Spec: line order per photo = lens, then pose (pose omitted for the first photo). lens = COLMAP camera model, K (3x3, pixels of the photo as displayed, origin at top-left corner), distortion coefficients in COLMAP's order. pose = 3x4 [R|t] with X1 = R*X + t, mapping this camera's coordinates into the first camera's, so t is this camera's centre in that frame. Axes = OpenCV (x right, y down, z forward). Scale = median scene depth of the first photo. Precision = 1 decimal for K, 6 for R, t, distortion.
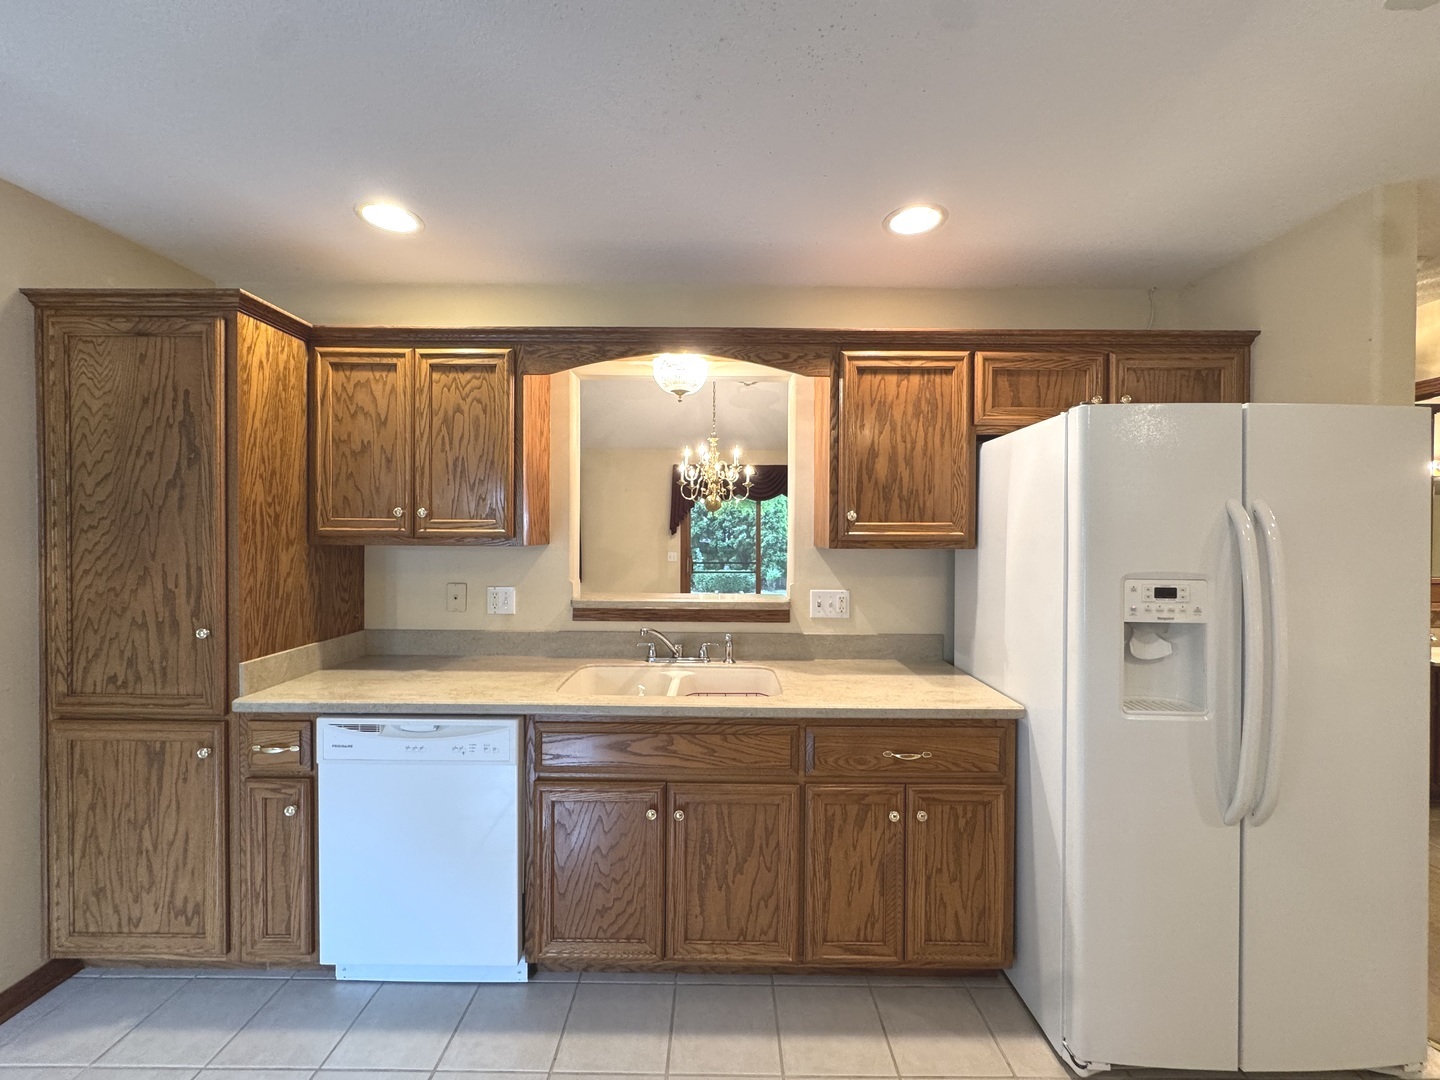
lens RADIAL K [[577.2, 0, 720.0], [0, 577.2, 540.0], [0, 0, 1]] dist [-0.003569, -0.000211]
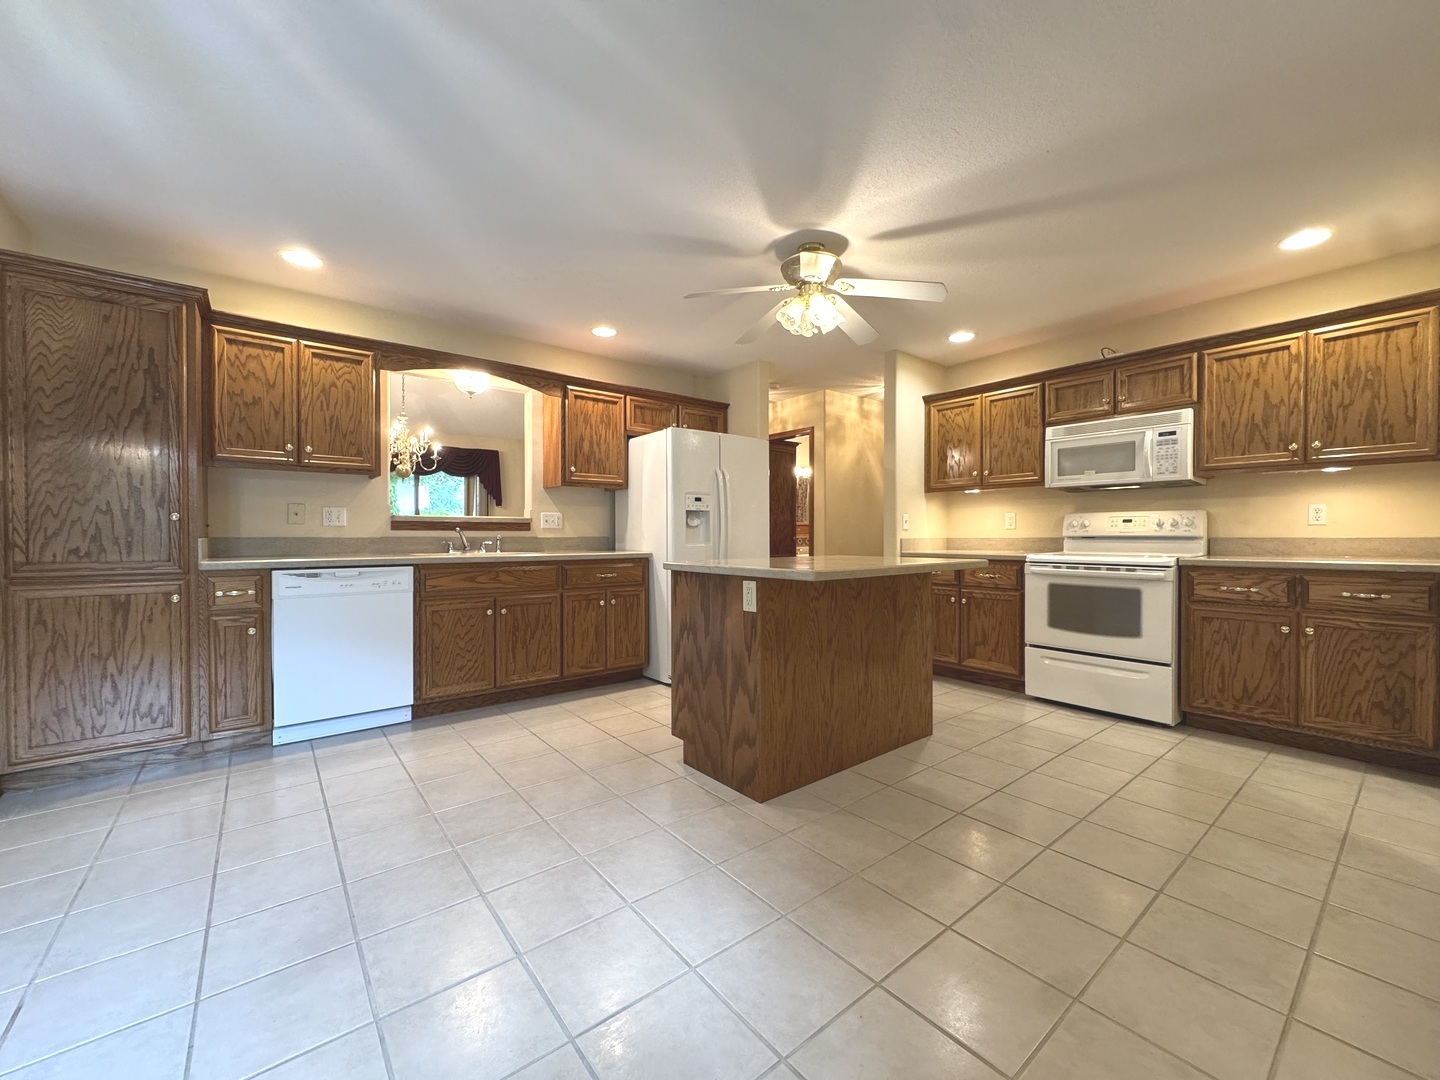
lens RADIAL K [[577.2, 0, 720.0], [0, 577.2, 540.0], [0, 0, 1]] dist [-0.003569, -0.000211]
pose [[0.778786, -0.012951, 0.627156, -0.720538], [0.010078, 0.999916, 0.008134, 0.219138], [-0.627208, -0.000014, 0.778851, -0.996939]]
